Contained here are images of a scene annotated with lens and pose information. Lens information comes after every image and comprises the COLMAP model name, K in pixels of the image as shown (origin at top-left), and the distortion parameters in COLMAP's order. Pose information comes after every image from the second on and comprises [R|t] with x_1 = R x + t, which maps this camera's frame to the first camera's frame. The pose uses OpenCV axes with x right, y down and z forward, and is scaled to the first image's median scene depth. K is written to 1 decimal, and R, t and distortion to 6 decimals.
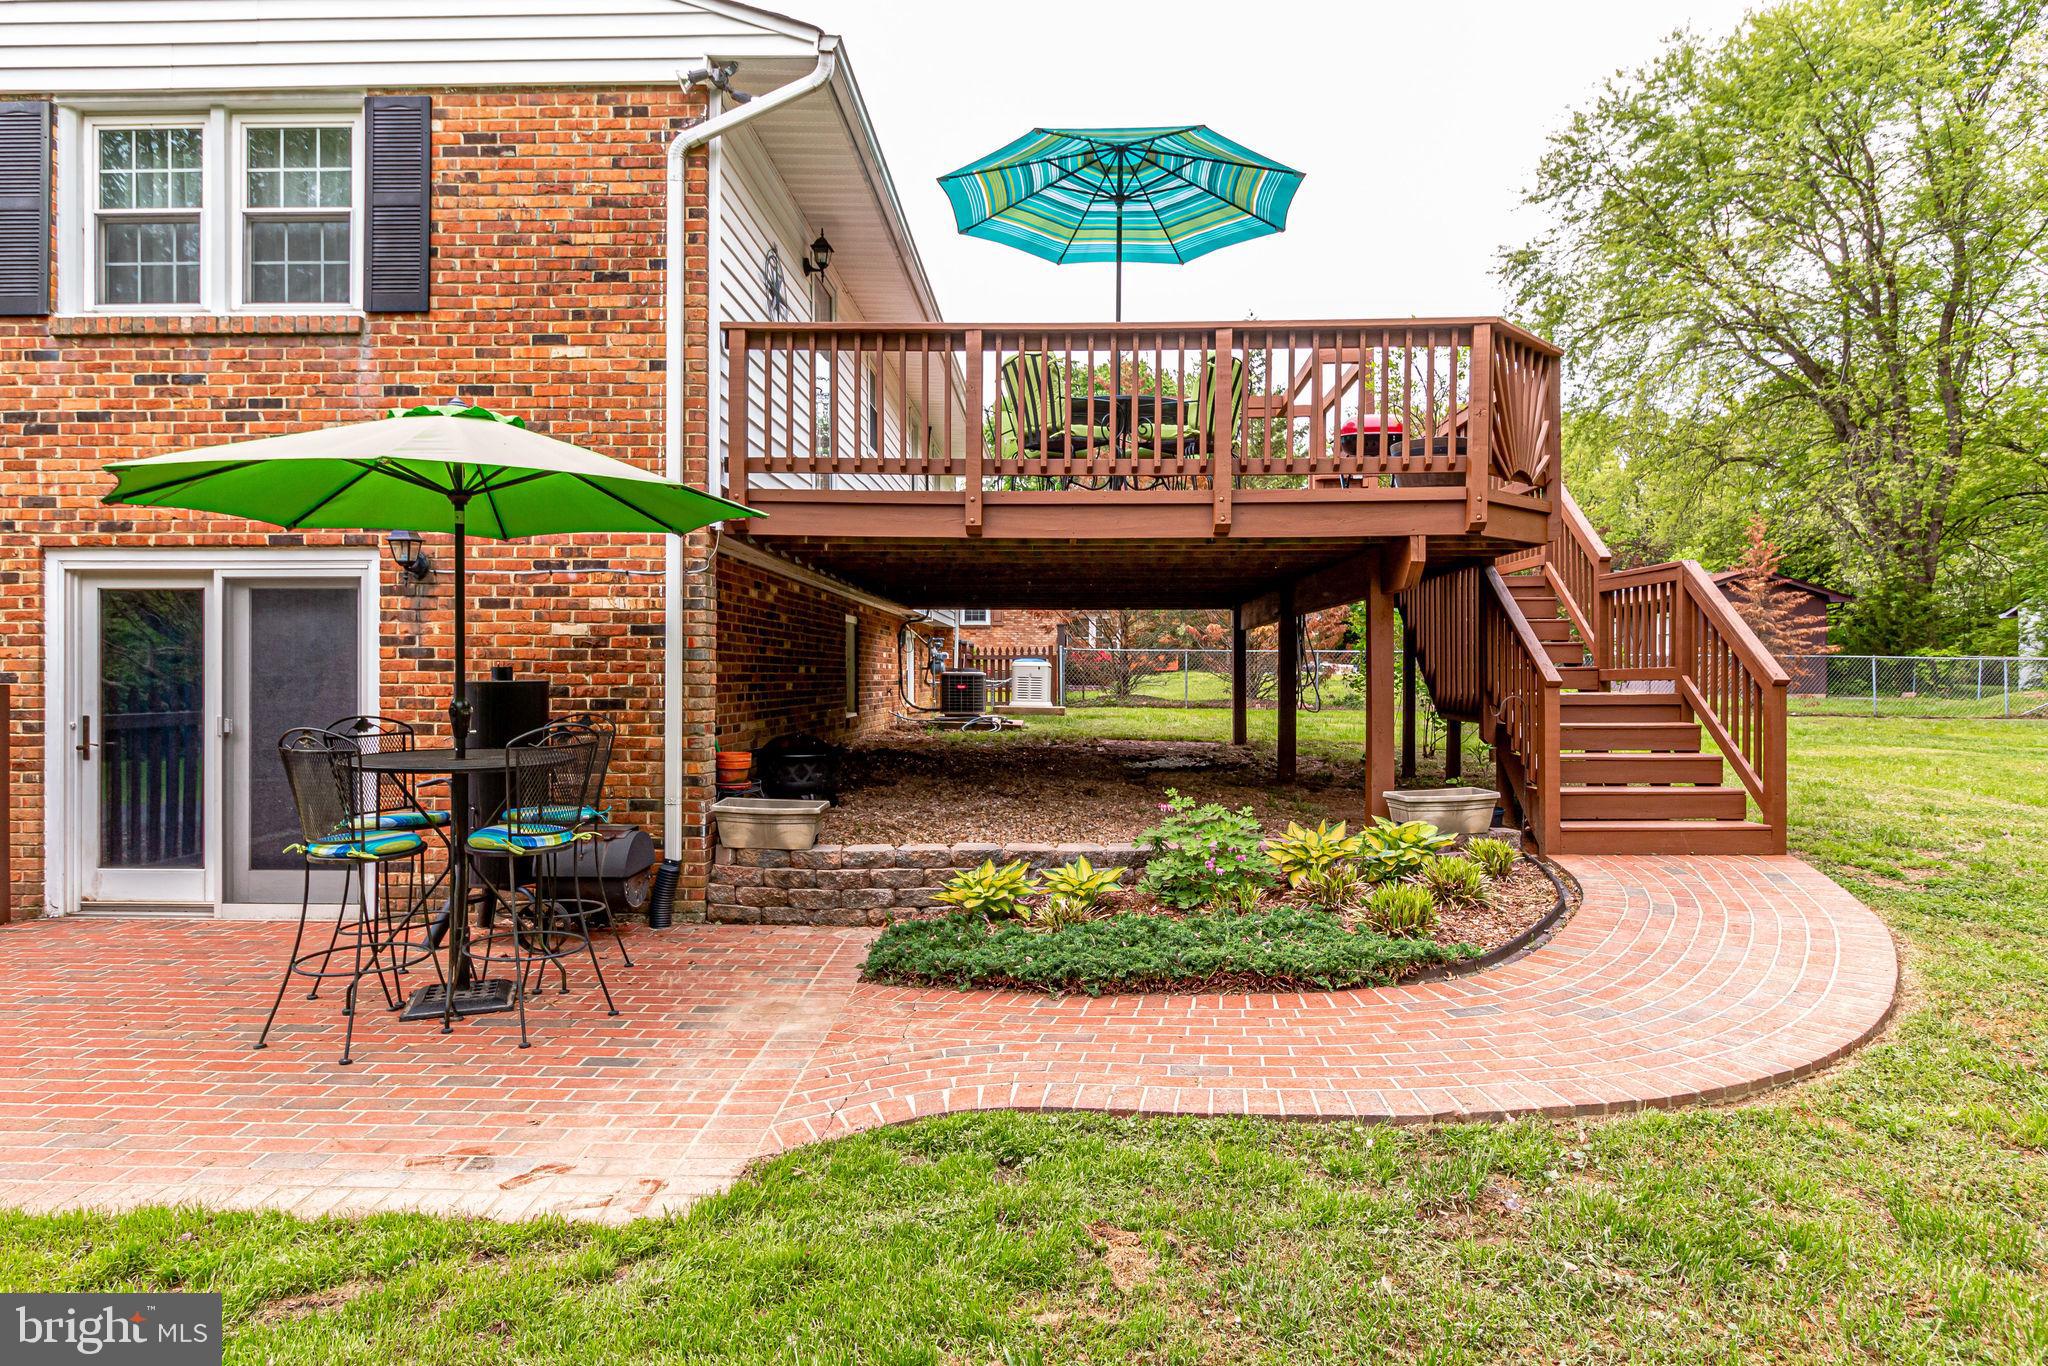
lens RADIAL K [[1155.5, 0, 1032.2], [0, 1155.5, 680.8], [0, 0, 1]] dist [-0.001446, -0.001325]
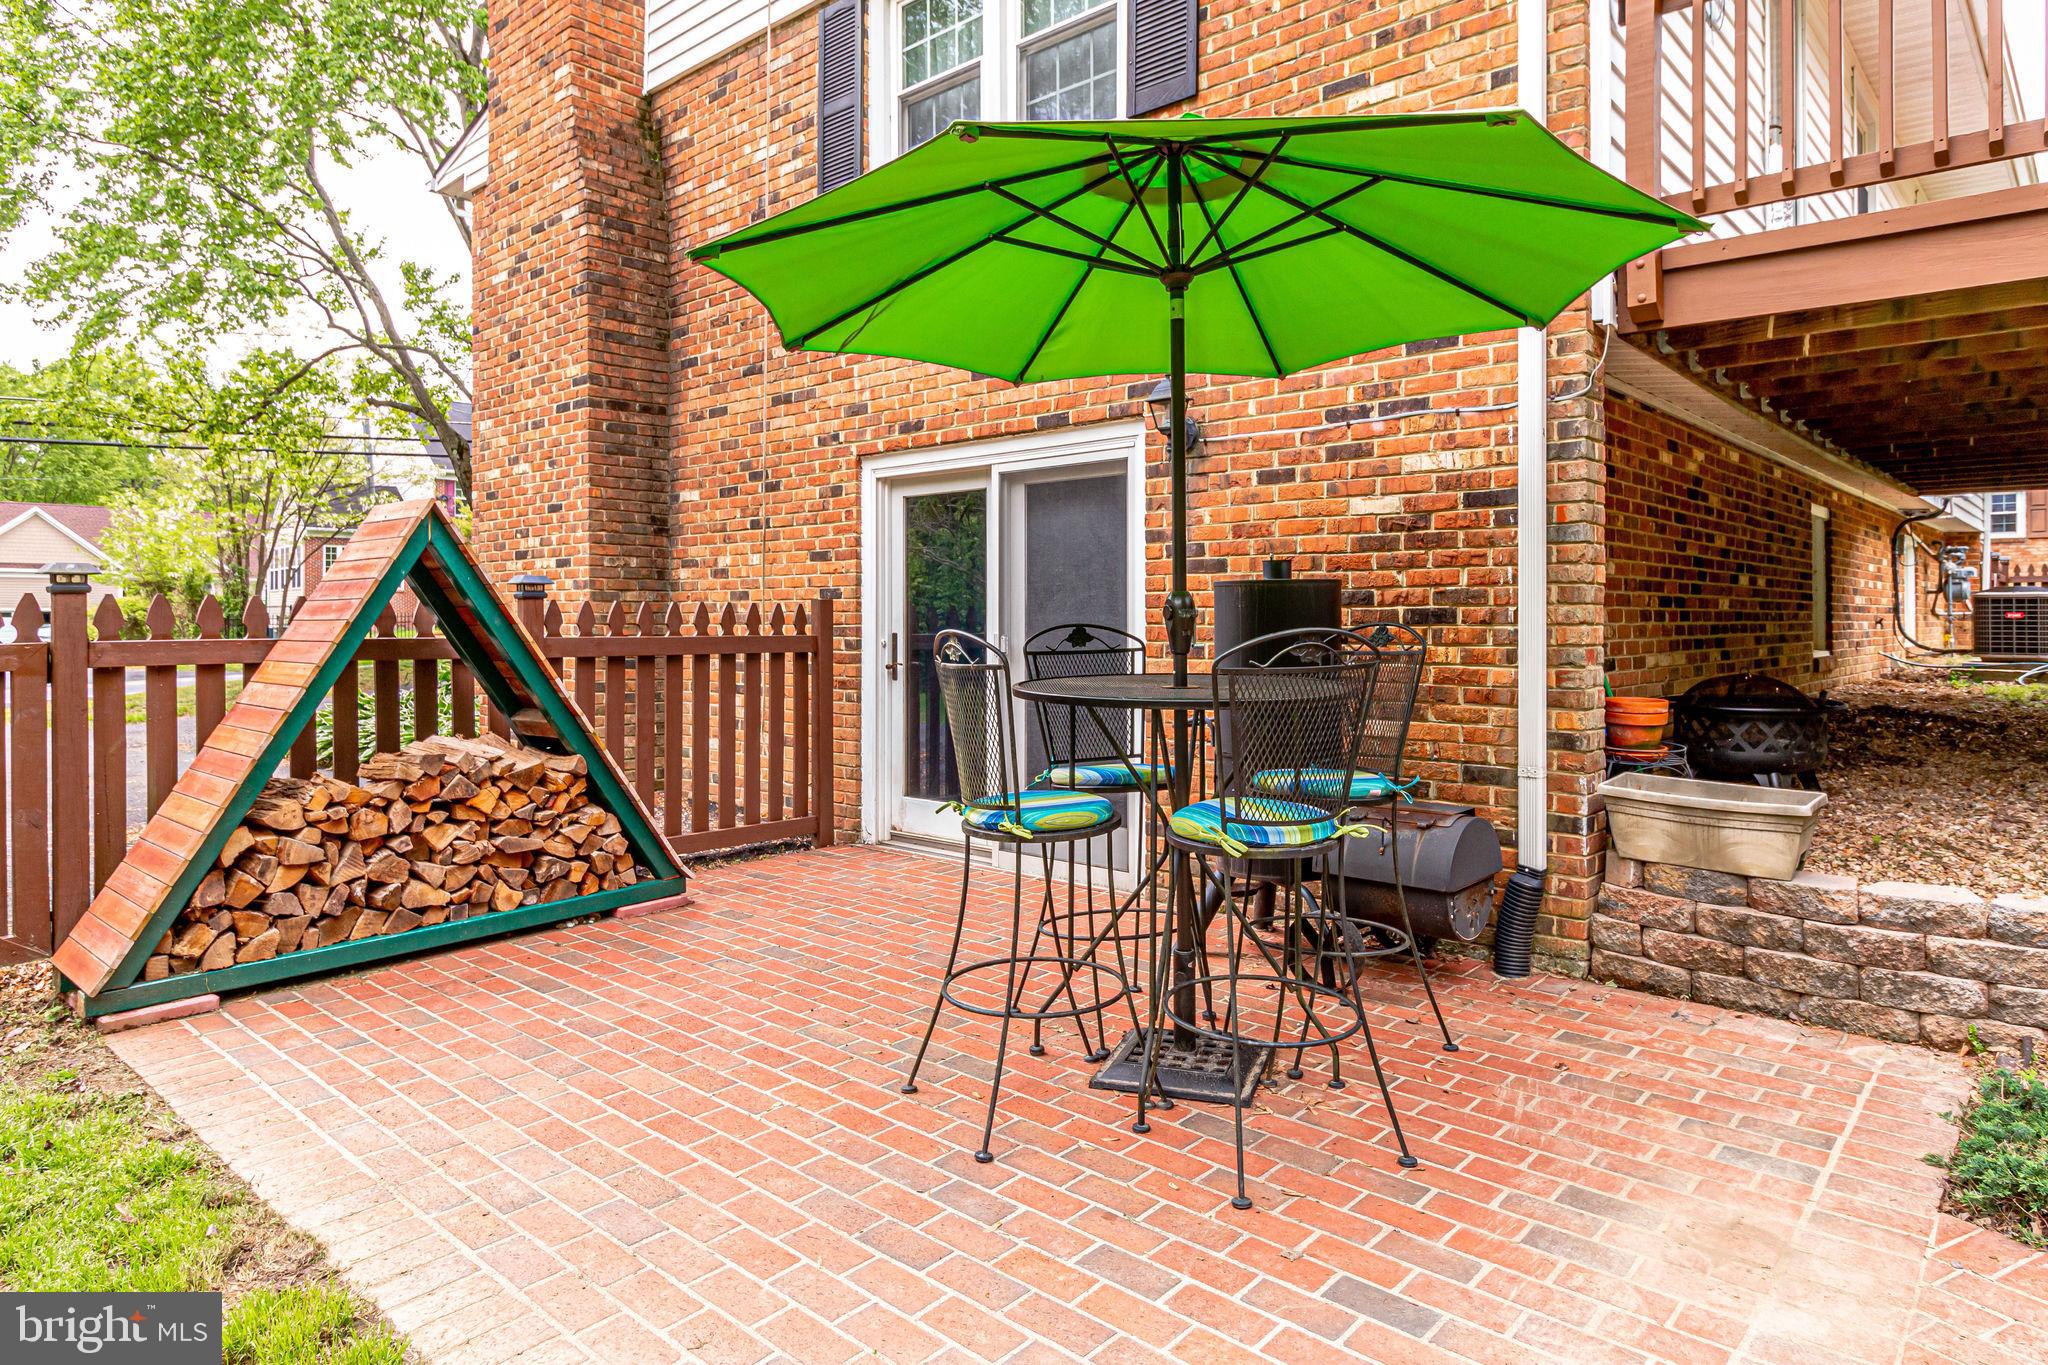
lens RADIAL K [[1215.9, 0, 1047.5], [0, 1215.9, 614.8], [0, 0, 1]] dist [0.003048, -0.000745]
pose [[0.766026, -0.006404, -0.642778, -0.090147], [0.000599, 0.999957, -0.009248, 0.025640], [0.642810, 0.006699, 0.765996, 0.332797]]
